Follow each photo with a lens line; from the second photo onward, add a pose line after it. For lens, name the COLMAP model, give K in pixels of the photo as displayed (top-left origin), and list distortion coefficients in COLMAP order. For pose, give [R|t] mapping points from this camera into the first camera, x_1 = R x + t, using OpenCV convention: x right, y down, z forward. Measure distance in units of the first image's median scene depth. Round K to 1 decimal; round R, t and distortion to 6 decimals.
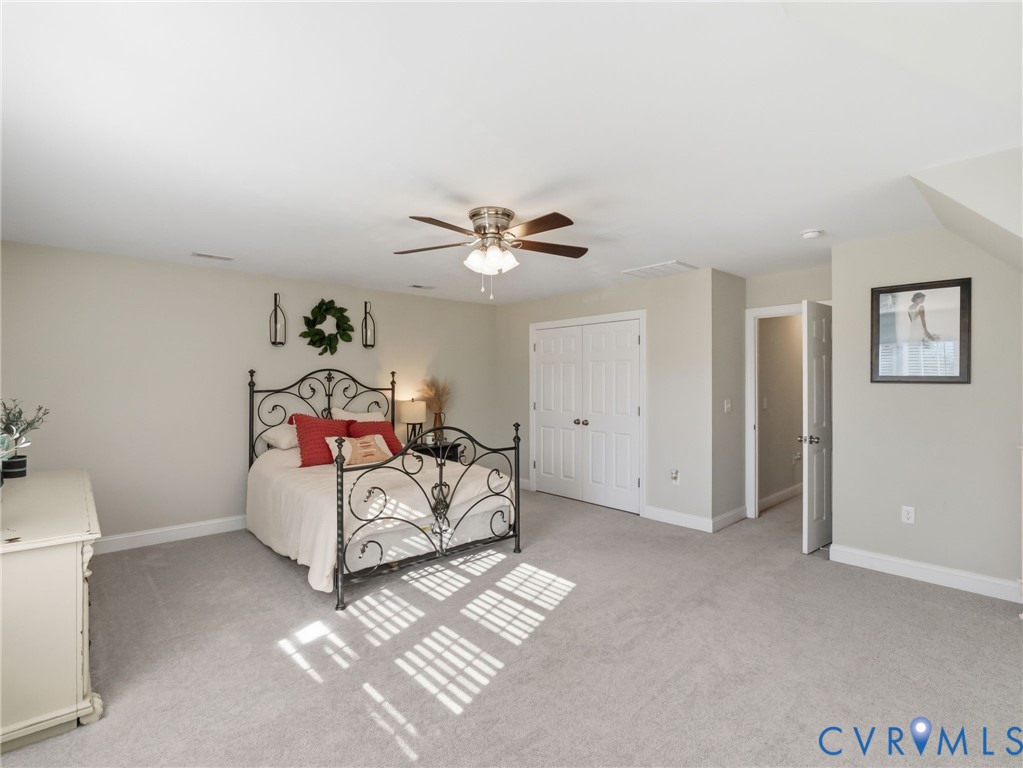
lens RADIAL K [[493.5, 0, 511.5], [0, 493.5, 384.0], [0, 0, 1]] dist [-0.001594, 0.000109]
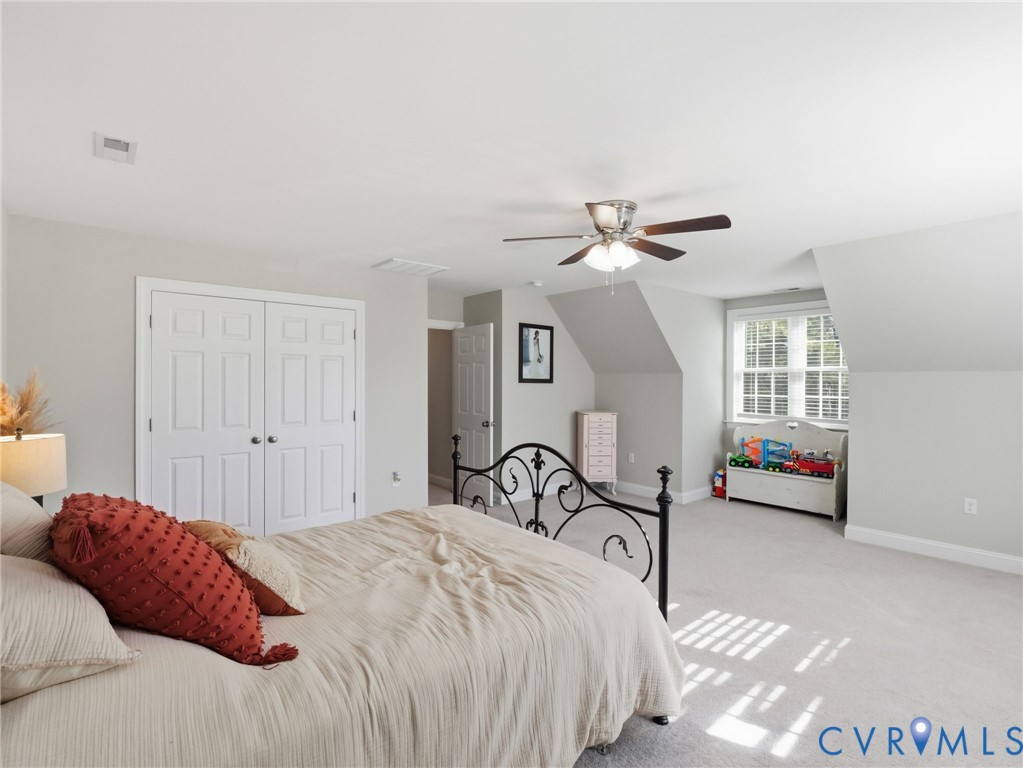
lens RADIAL K [[493.5, 0, 511.5], [0, 493.5, 384.0], [0, 0, 1]] dist [-0.001594, 0.000109]
pose [[0.031372, -0.006394, 0.999487, -0.875914], [0.002285, 0.999977, 0.006325, -0.008426], [-0.999505, 0.002086, 0.031386, 1.010531]]
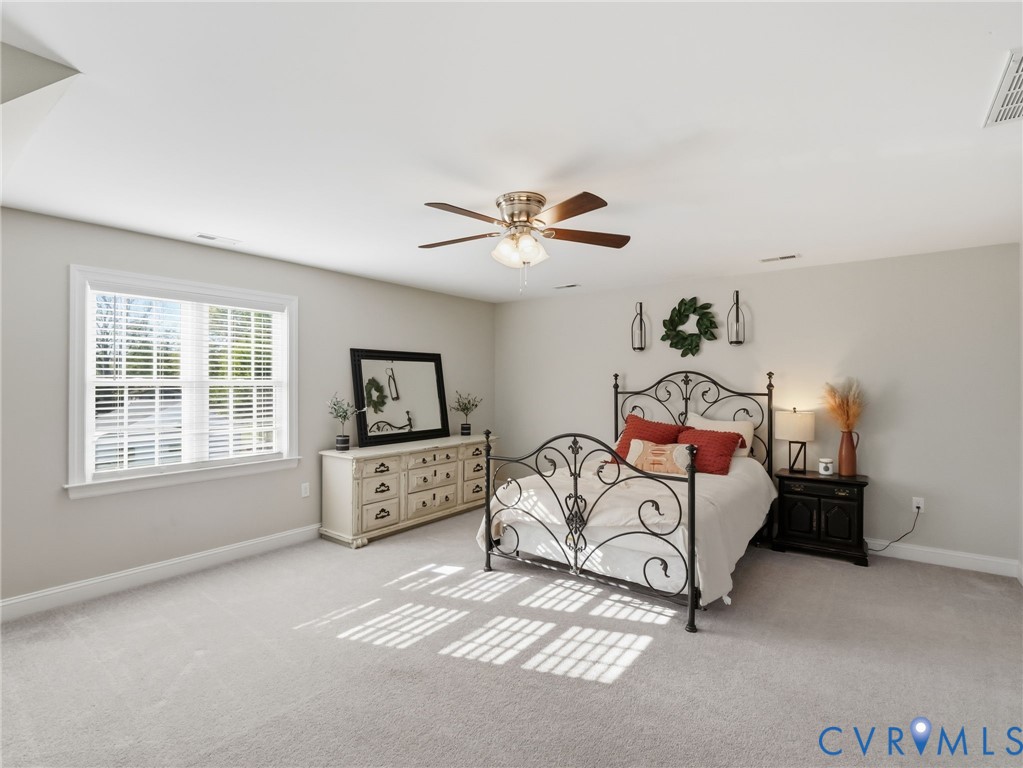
lens RADIAL K [[508.8, 0, 511.5], [0, 508.8, 384.0], [0, 0, 1]] dist [0.013455, -0.000040]
pose [[0.184993, 0.005676, -0.982723, 0.769633], [-0.009114, 0.999950, 0.004060, -0.009572], [0.982697, 0.008206, 0.185036, 0.702830]]
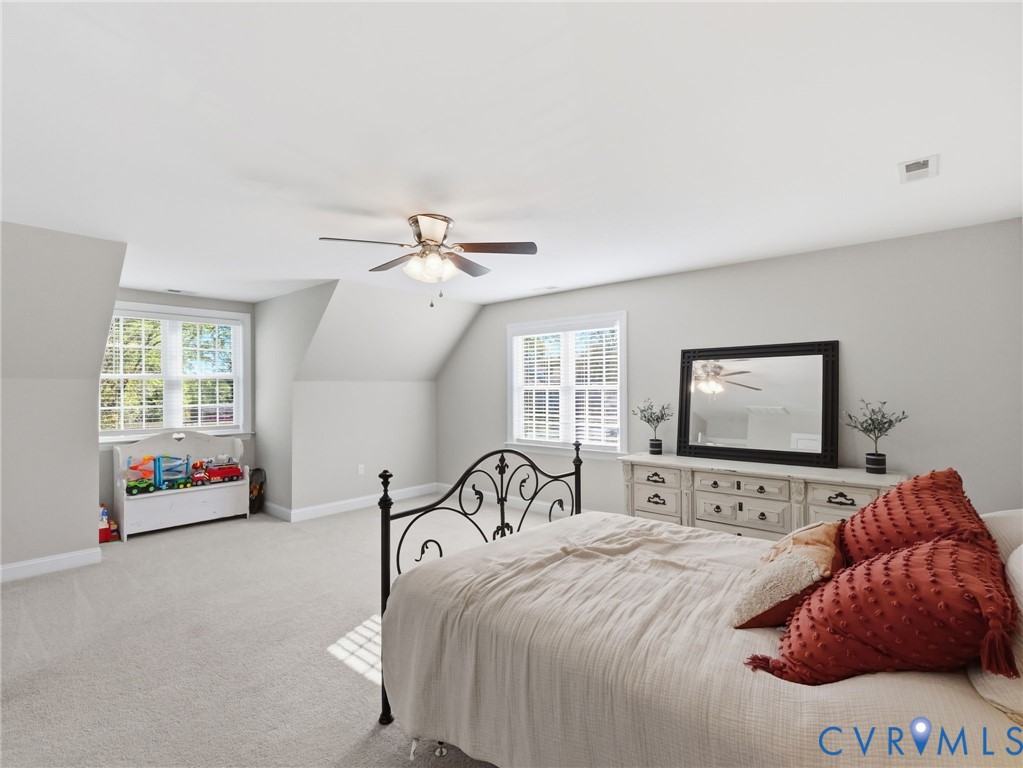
lens RADIAL K [[497.8, 0, 496.5], [0, 497.8, 384.1], [0, 0, 1]] dist [-0.024629, -0.000024]
pose [[-0.995080, 0.009089, -0.098655, -0.062233], [0.009265, 0.999956, -0.001326, -0.011991], [0.098638, -0.002233, -0.995121, 1.741169]]
